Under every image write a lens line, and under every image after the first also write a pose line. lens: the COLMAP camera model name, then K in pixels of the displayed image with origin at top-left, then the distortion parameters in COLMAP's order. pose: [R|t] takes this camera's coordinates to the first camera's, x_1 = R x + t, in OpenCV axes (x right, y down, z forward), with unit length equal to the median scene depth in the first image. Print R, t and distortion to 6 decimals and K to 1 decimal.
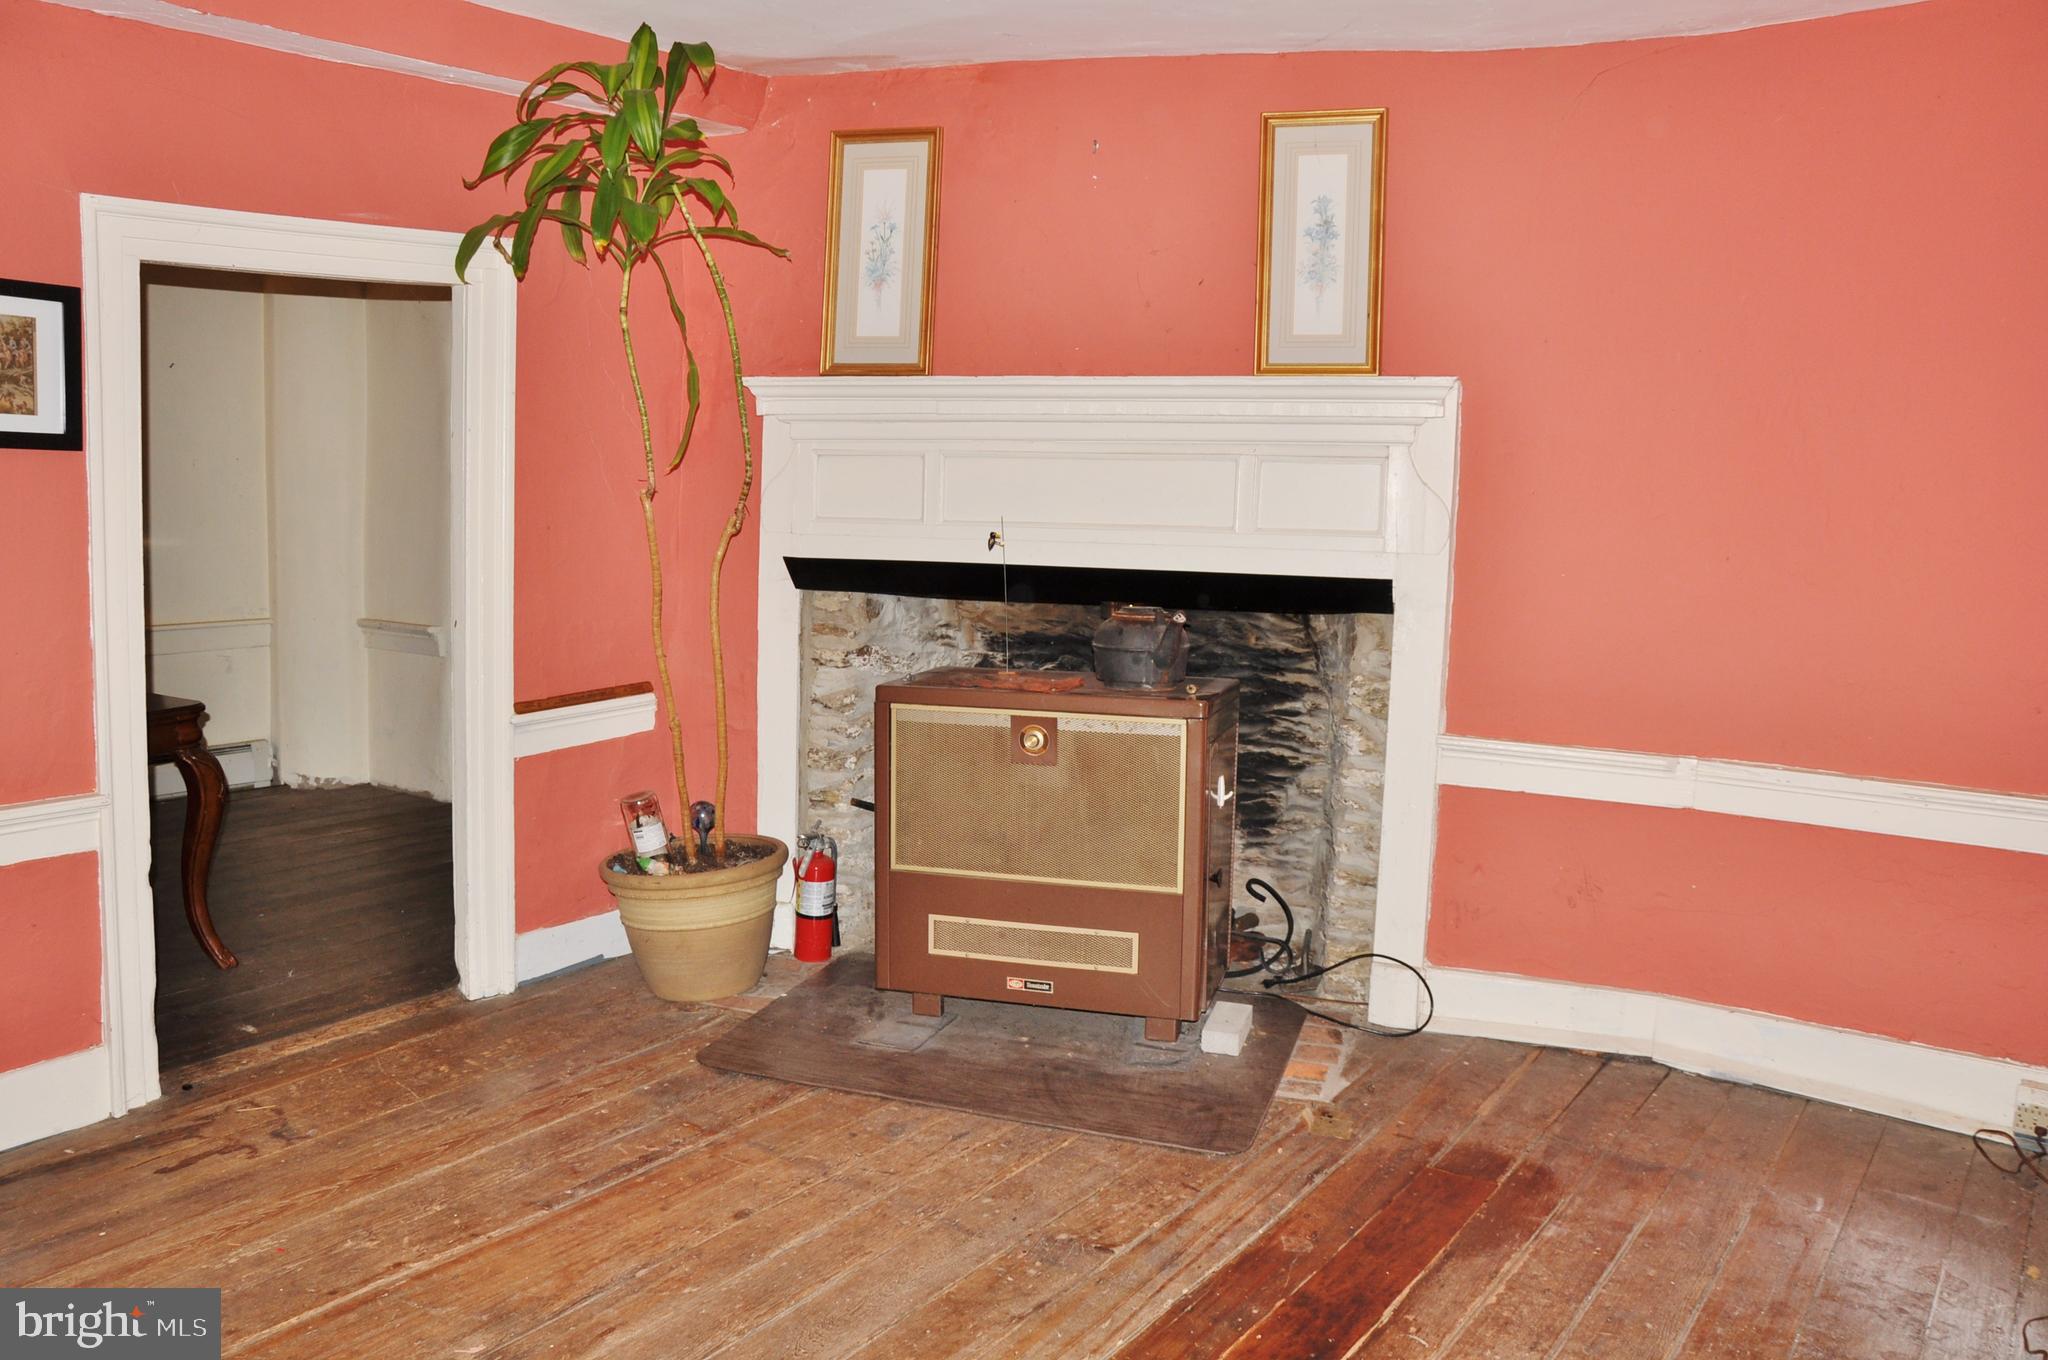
lens RADIAL K [[1612.2, 0, 1024.0], [0, 1612.2, 680.0], [0, 0, 1]] dist [-0.154632, 0.127171]
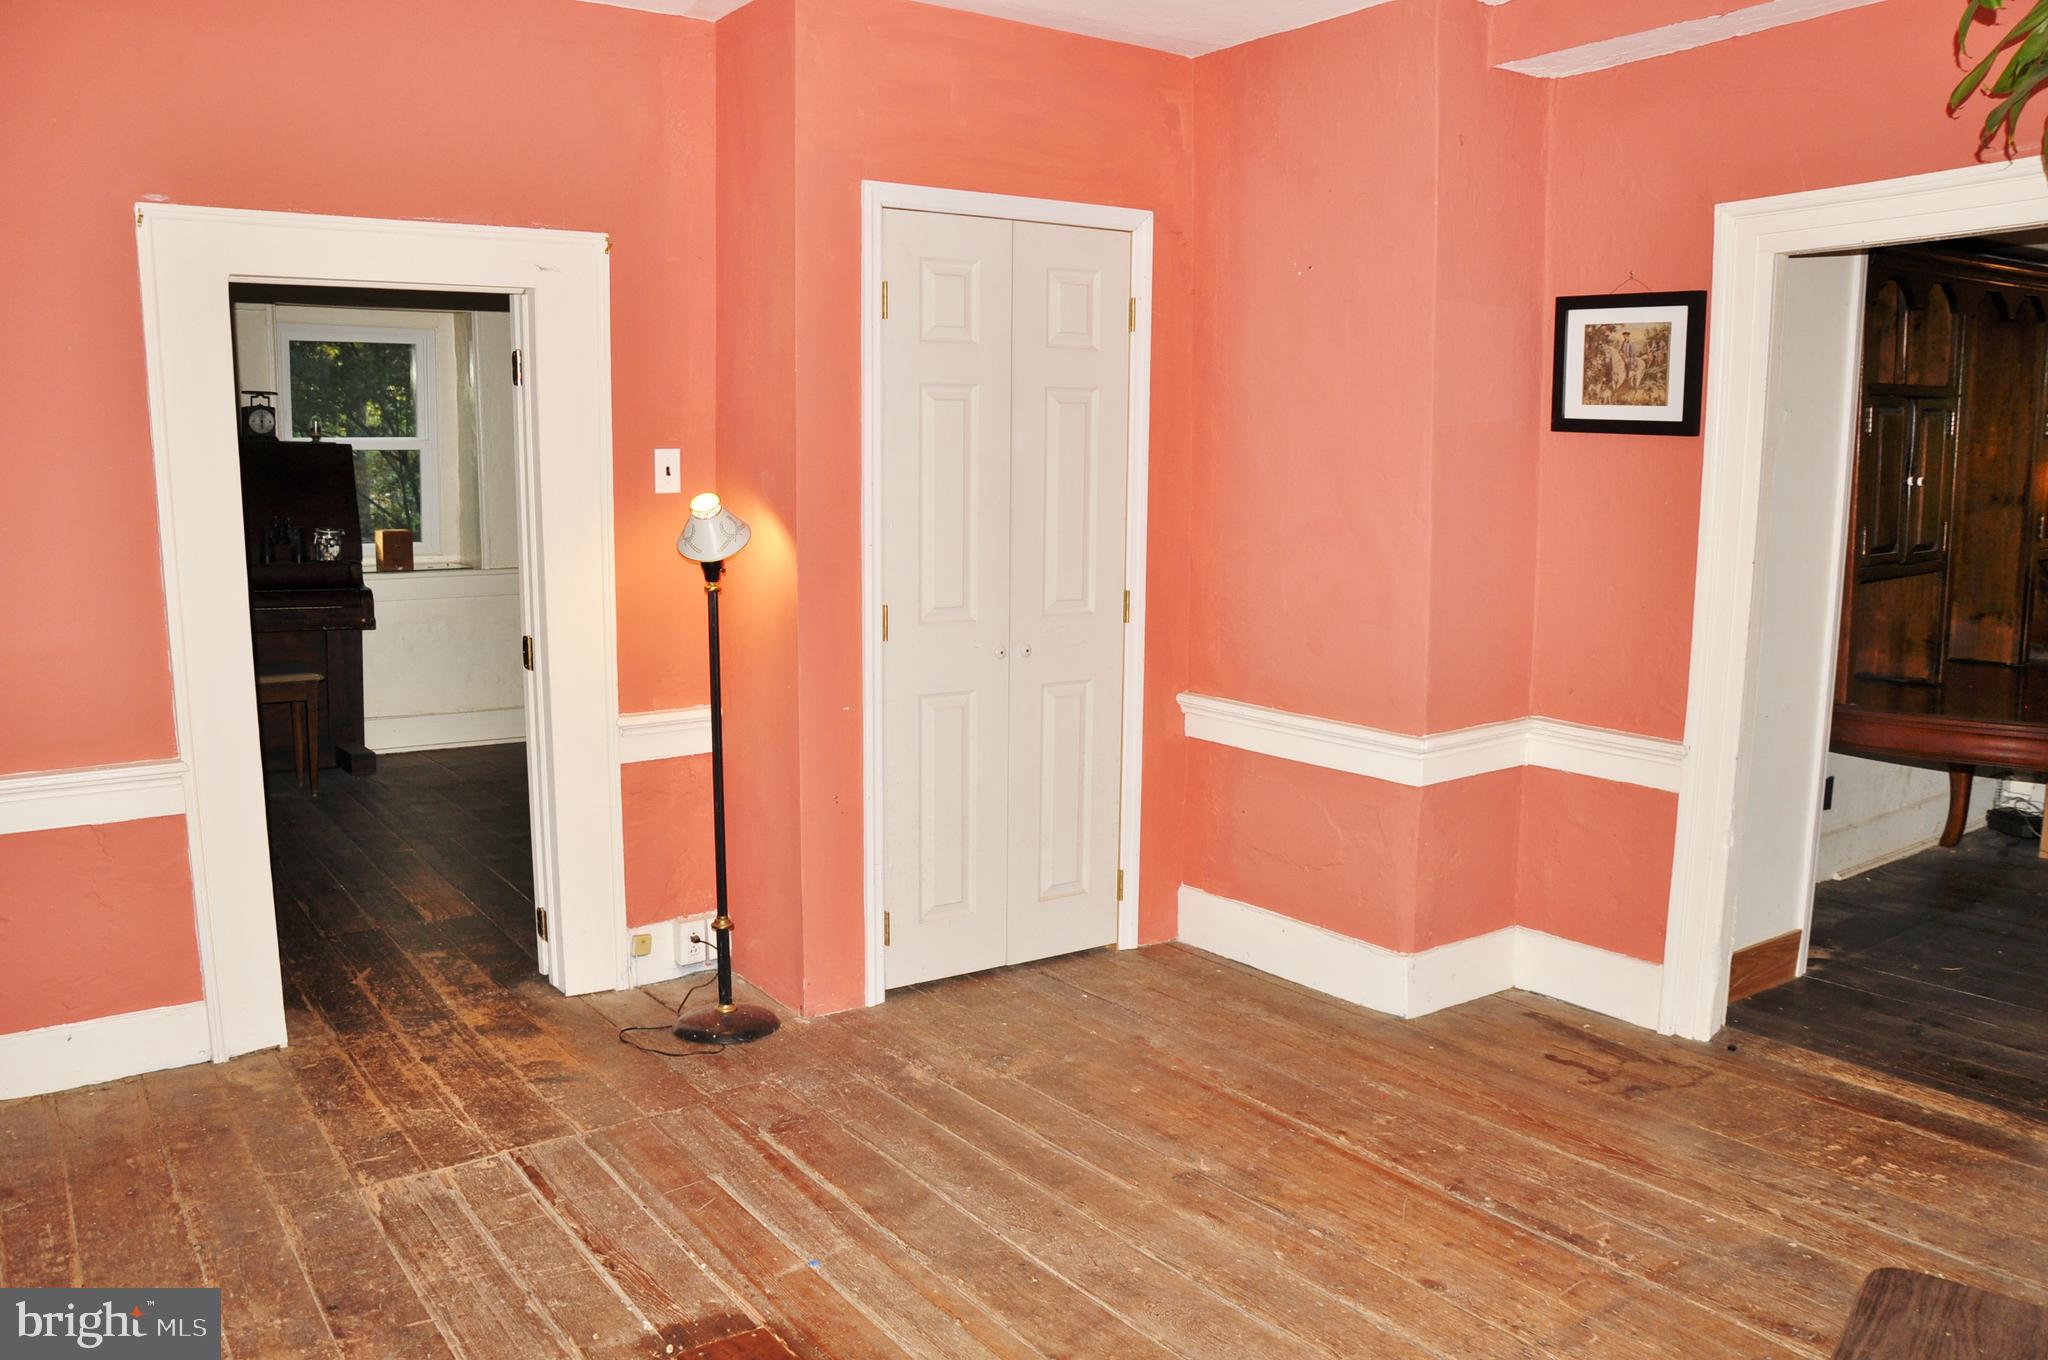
lens RADIAL K [[1612.2, 0, 1024.0], [0, 1612.2, 680.0], [0, 0, 1]] dist [-0.154632, 0.127171]
pose [[-0.336466, 0.117286, -0.934363, 0.645475], [-0.130518, 0.976829, 0.169617, -0.106846], [0.932607, 0.179021, -0.313362, 0.949124]]
